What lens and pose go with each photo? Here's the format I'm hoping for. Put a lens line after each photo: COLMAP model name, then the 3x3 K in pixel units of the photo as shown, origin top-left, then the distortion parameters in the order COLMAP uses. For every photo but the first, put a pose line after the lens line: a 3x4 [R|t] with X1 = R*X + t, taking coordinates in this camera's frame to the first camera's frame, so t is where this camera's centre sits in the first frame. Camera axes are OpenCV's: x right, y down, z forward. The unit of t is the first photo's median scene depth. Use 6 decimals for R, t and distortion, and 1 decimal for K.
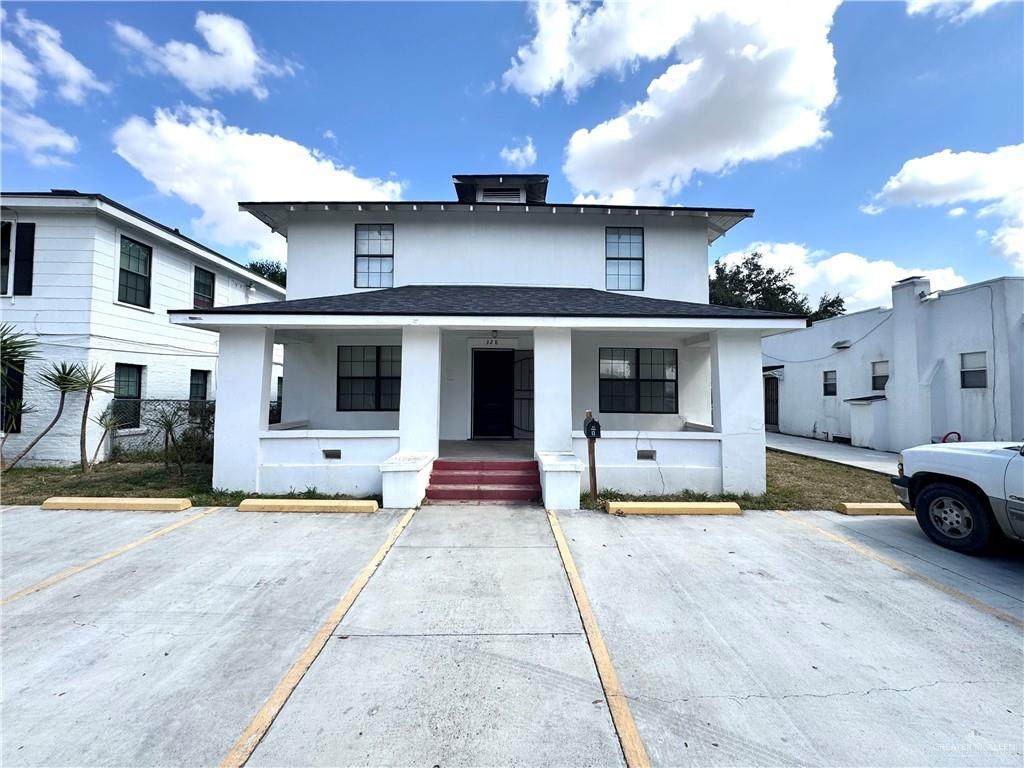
lens RADIAL K [[405.3, 0, 512.0], [0, 405.3, 384.0], [0, 0, 1]] dist [-0.002404, -0.000053]
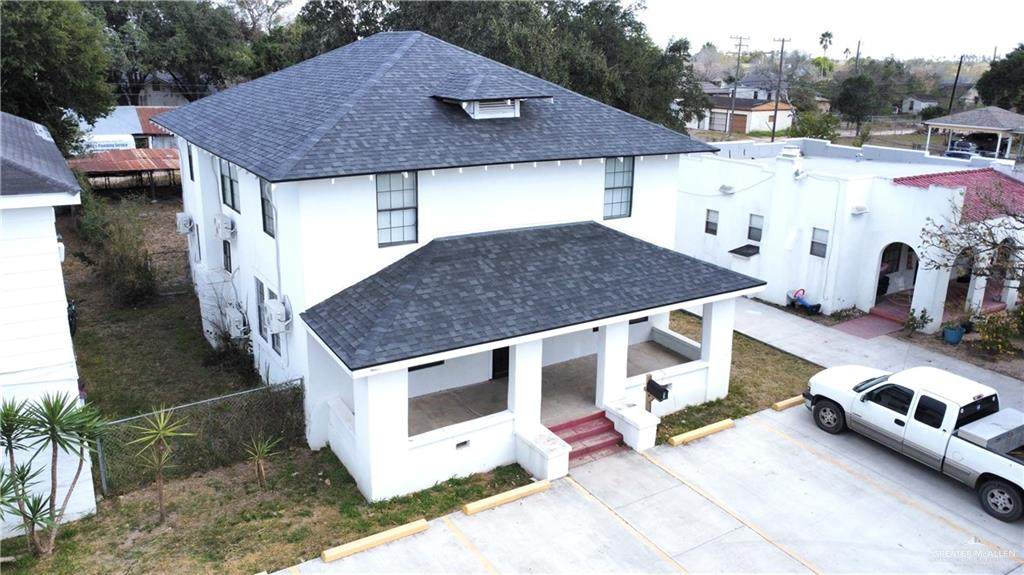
lens RADIAL K [[741.5, 0, 512.0], [0, 741.5, 287.5], [0, 0, 1]] dist [0.002275, 0.000049]
pose [[0.857545, -0.138237, 0.495488, -1.323057], [-0.023097, 0.951897, 0.305546, -0.908734], [-0.513891, -0.273464, 0.813101, -0.670698]]
